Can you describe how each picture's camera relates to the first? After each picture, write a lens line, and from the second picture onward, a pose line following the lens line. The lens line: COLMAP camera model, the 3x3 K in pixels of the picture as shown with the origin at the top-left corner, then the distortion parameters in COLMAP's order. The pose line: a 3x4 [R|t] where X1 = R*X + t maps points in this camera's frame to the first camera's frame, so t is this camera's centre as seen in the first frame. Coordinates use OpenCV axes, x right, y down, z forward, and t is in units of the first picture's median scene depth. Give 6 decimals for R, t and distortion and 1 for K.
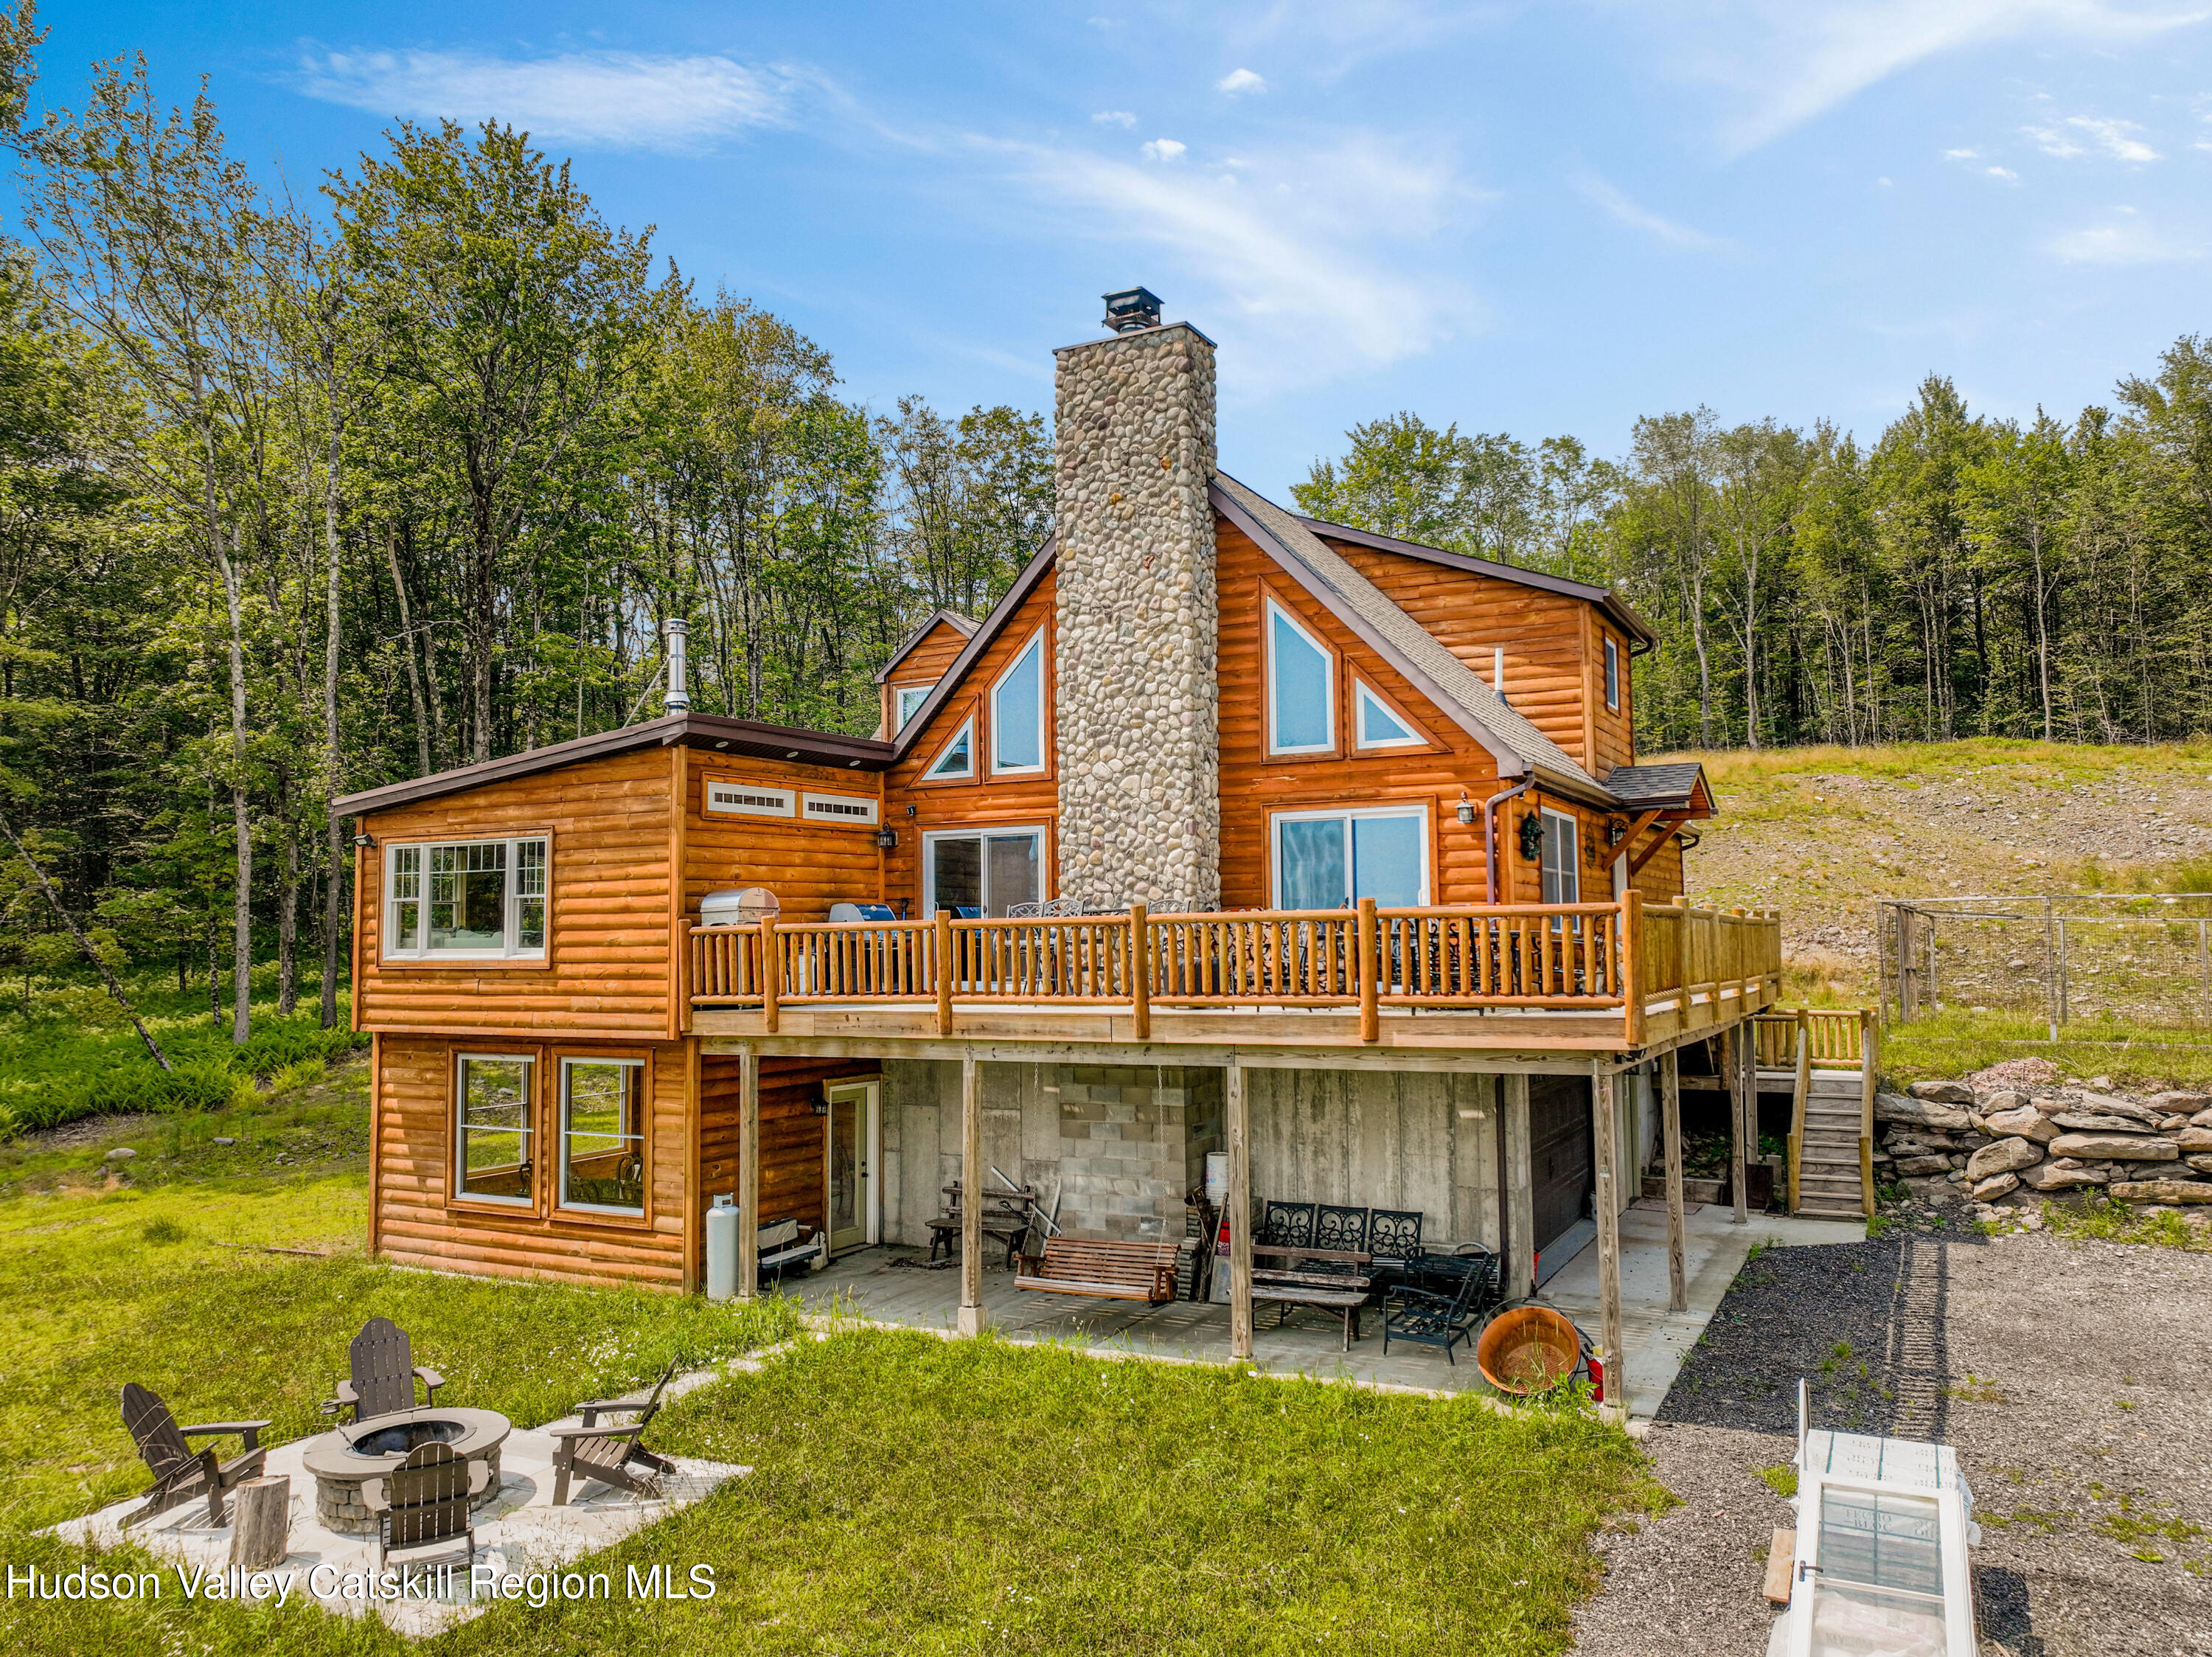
lens RADIAL K [[1542.4, 0, 1113.6], [0, 1542.4, 826.0], [0, 0, 1]] dist [0.003764, 0.002005]
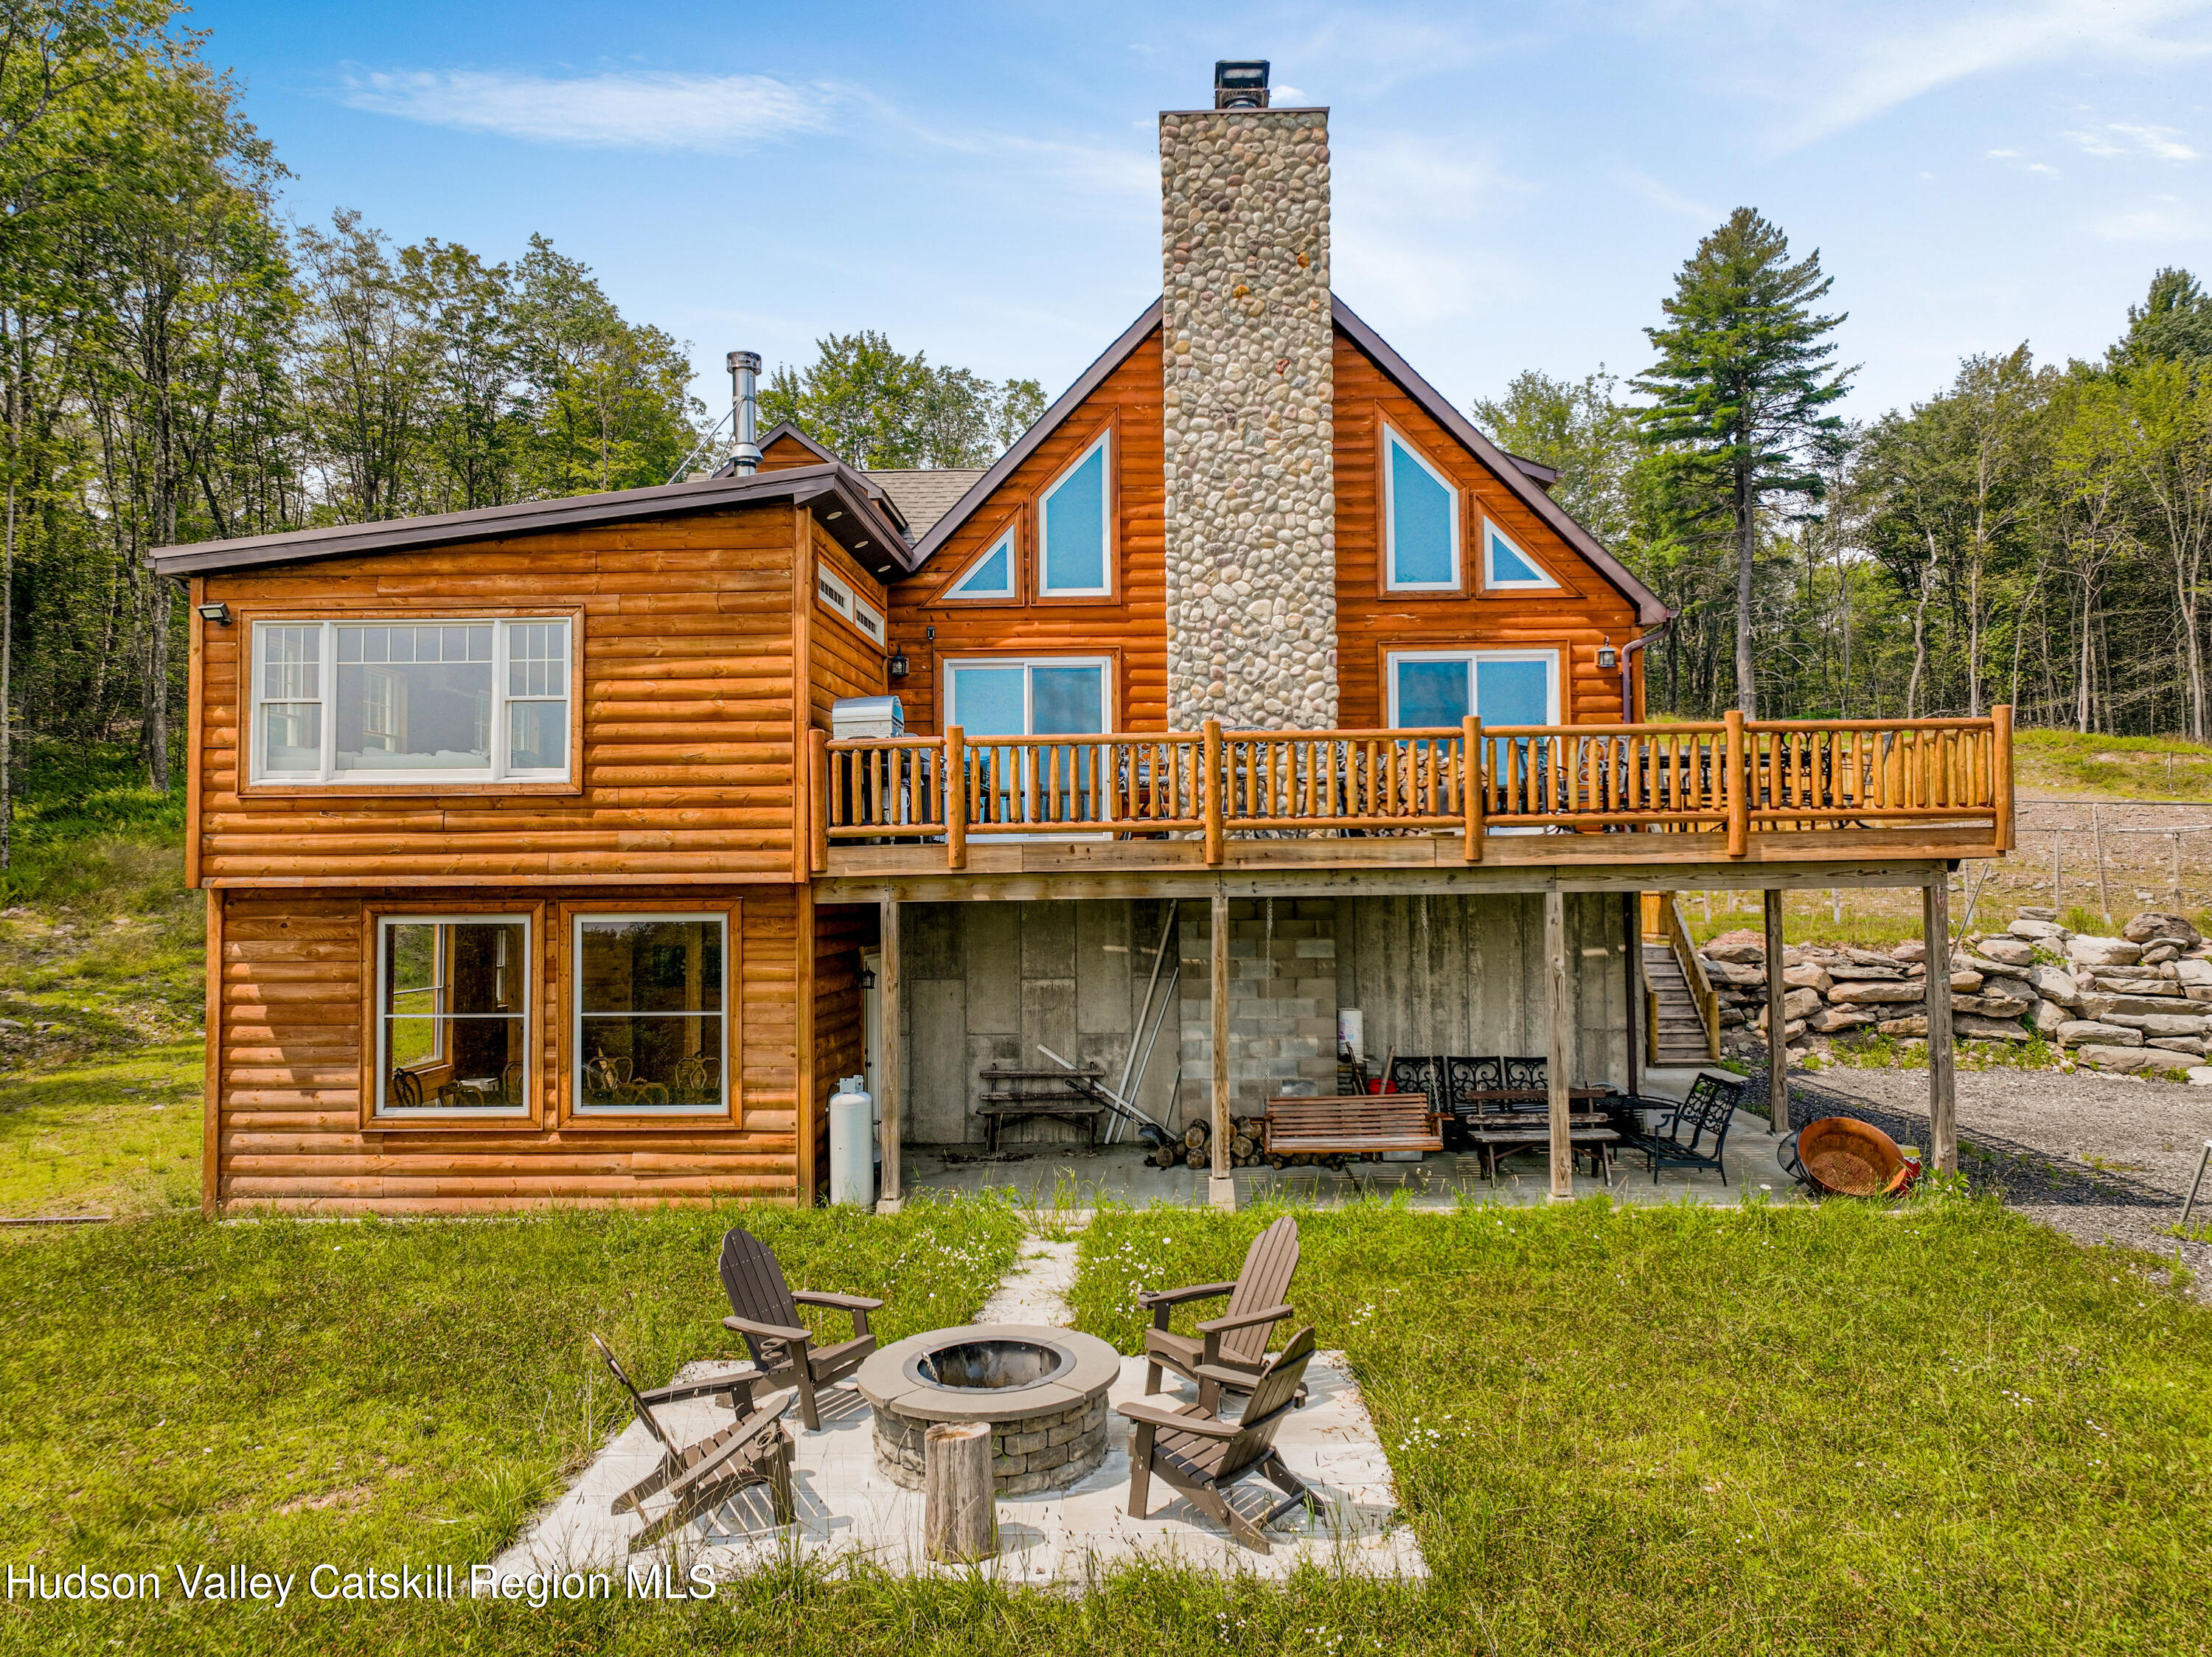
lens RADIAL K [[1545.9, 0, 1106.0], [0, 1545.9, 828.5], [0, 0, 1]] dist [0.004992, -0.002412]
pose [[0.899658, 0.019801, 0.436146, -0.459260], [-0.033360, 0.999168, 0.023451, 0.082366], [-0.435319, -0.035648, 0.899570, 0.214515]]
